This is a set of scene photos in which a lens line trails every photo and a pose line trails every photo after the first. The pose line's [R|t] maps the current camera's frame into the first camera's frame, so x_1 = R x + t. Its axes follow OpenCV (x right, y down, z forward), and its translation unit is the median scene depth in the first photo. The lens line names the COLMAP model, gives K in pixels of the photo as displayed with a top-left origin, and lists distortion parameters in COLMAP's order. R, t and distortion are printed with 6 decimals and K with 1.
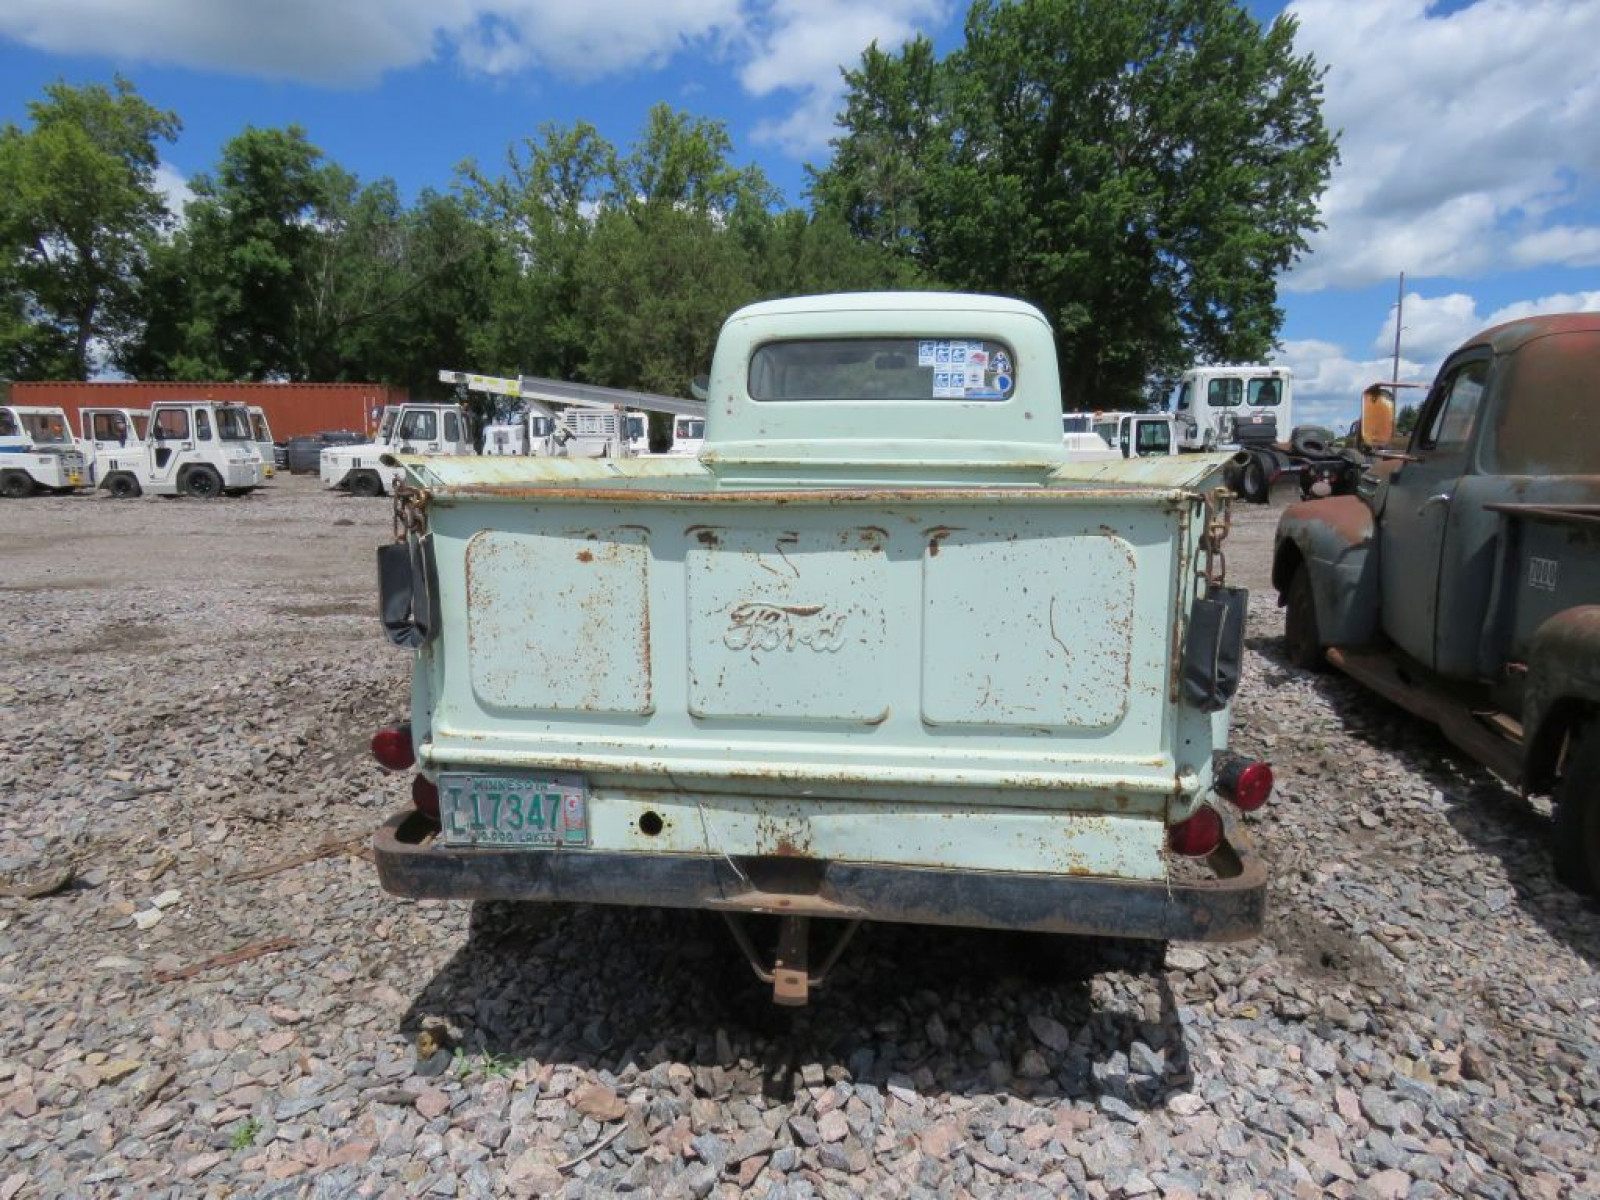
lens RADIAL K [[1055.0, 0, 780.1], [0, 1055.0, 638.1], [0, 0, 1]] dist [-0.006446, 0.005590]
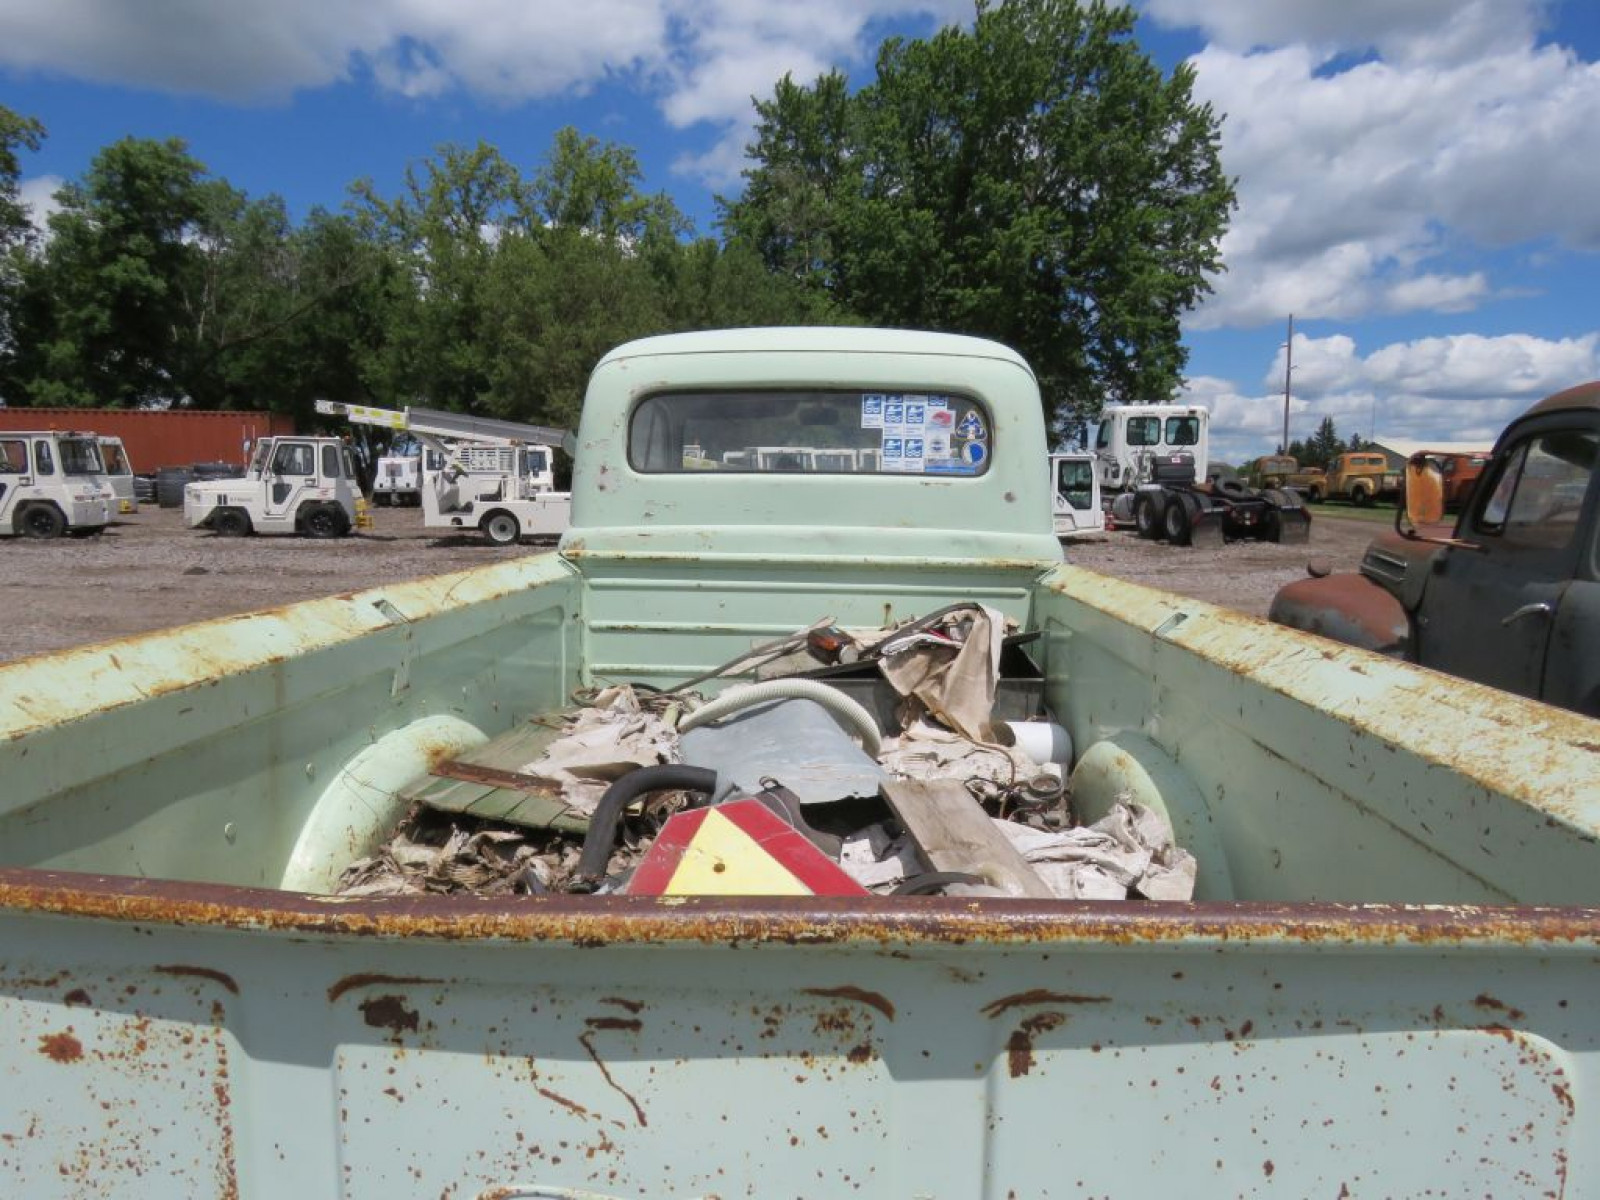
lens RADIAL K [[1053.1, 0, 785.8], [0, 1053.1, 633.1], [0, 0, 1]] dist [-0.031047, 0.033247]
pose [[0.996300, -0.006686, 0.085683, 0.002127], [0.009188, 0.999542, -0.028842, -0.012717], [-0.085450, 0.029523, 0.995905, 0.037583]]
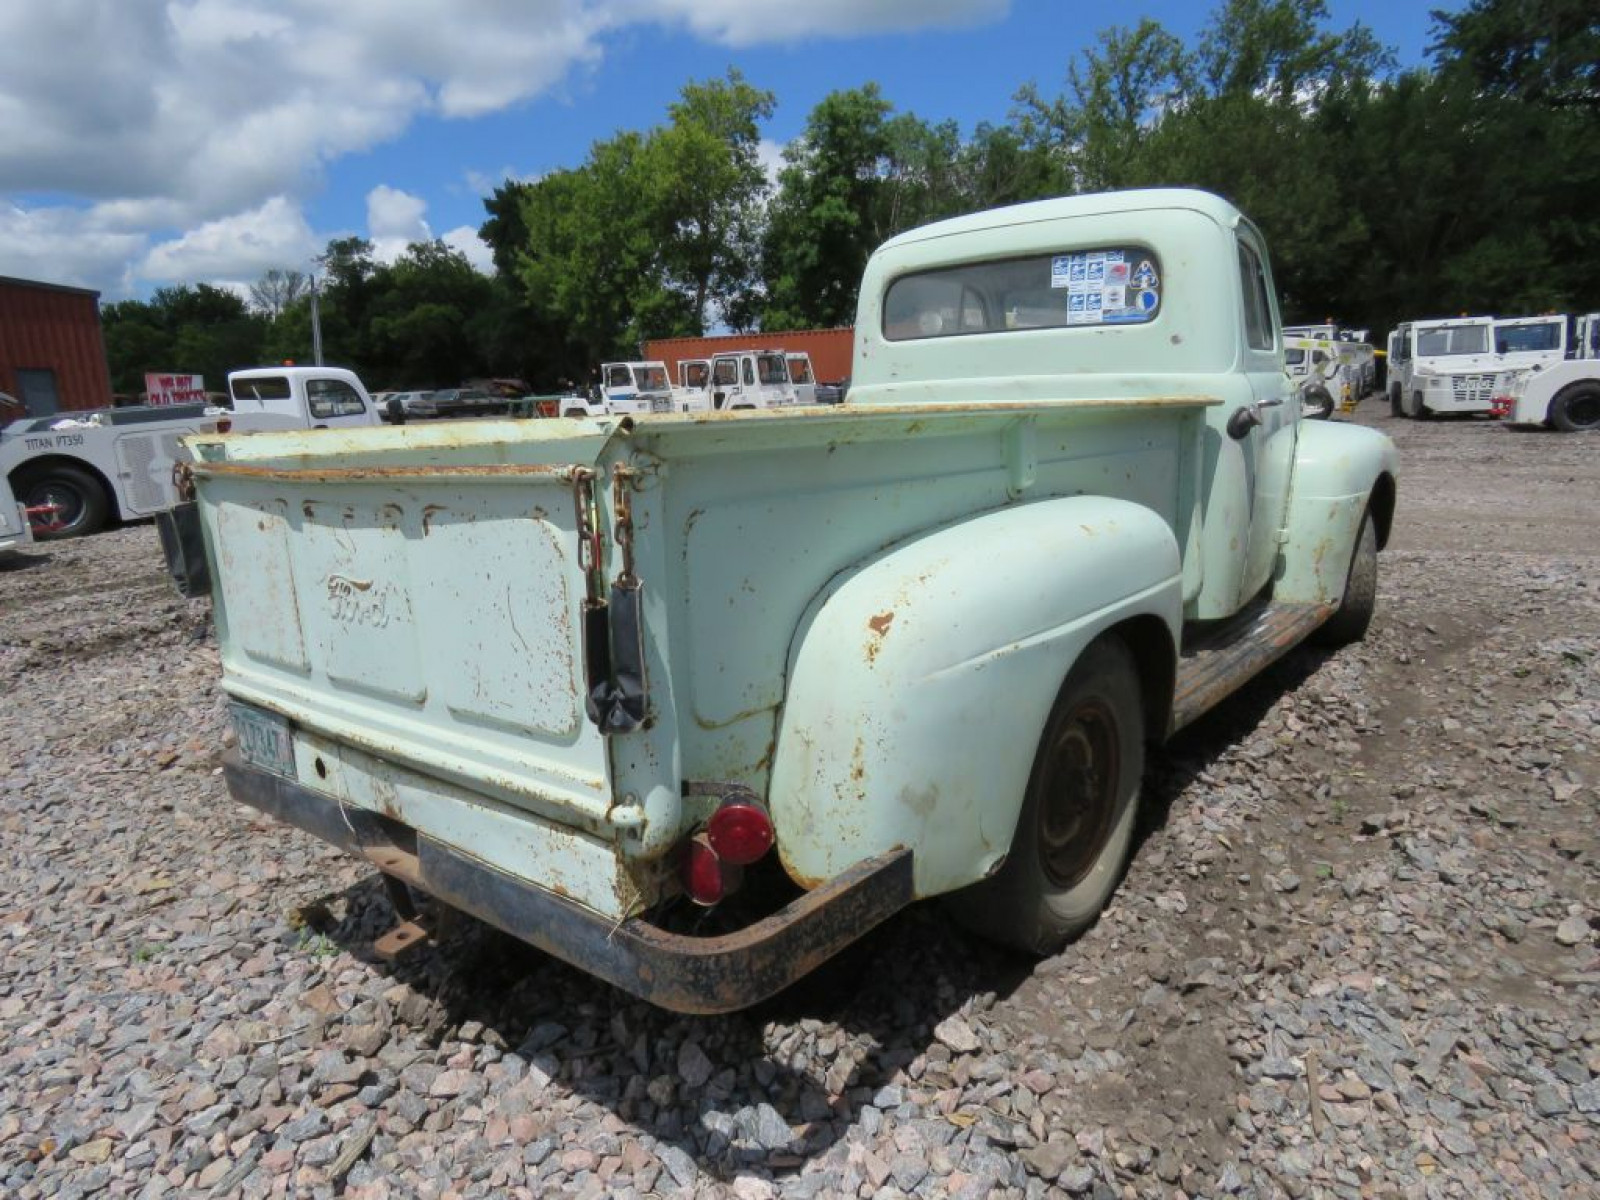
lens RADIAL K [[1046.5, 0, 768.7], [0, 1046.5, 638.4], [0, 0, 1]] dist [-0.030907, 0.039547]
pose [[0.851442, 0.084368, -0.517617, 0.052725], [-0.049307, 0.995482, 0.081149, -0.004474], [0.522125, -0.043572, 0.851755, 0.020460]]
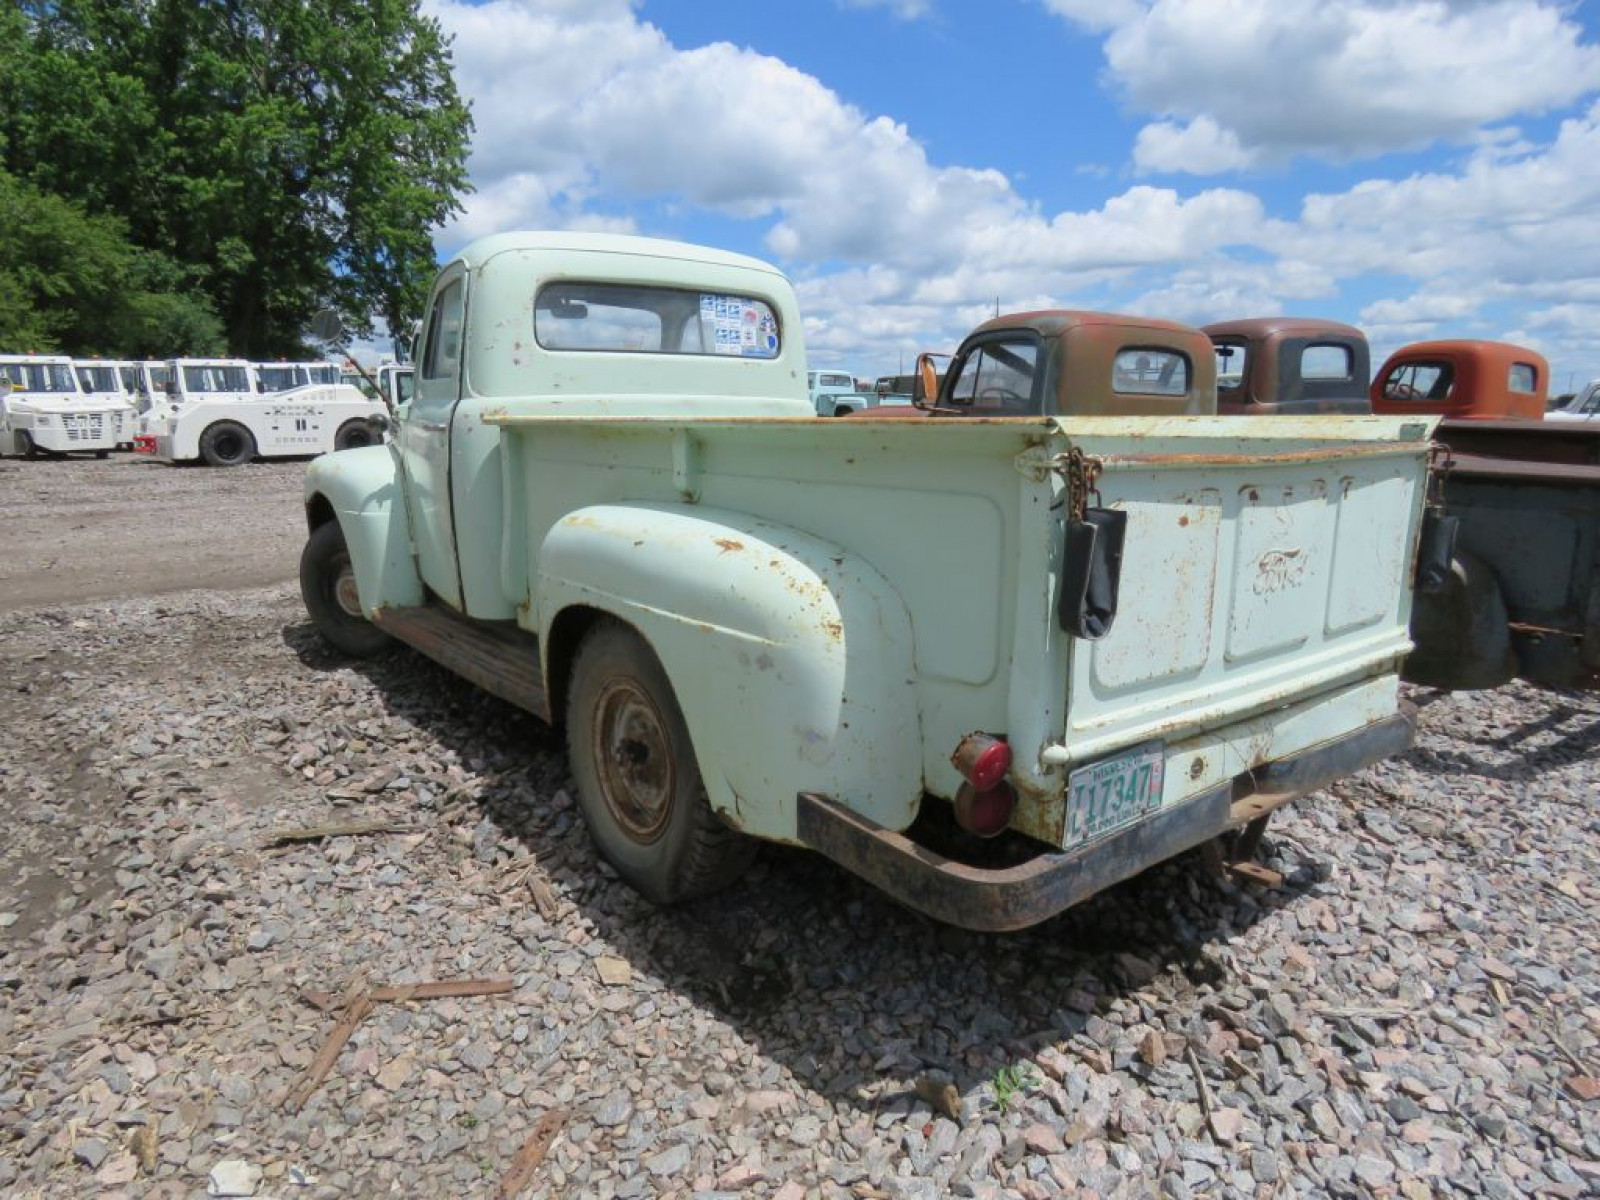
lens RADIAL K [[1043.8, 0, 803.9], [0, 1043.8, 639.5], [0, 0, 1]] dist [-0.006239, -0.002816]
pose [[0.692355, -0.157536, 0.704149, -0.070681], [0.123449, 0.987349, 0.099514, -0.006710], [-0.710918, 0.018027, 0.703044, 0.034278]]
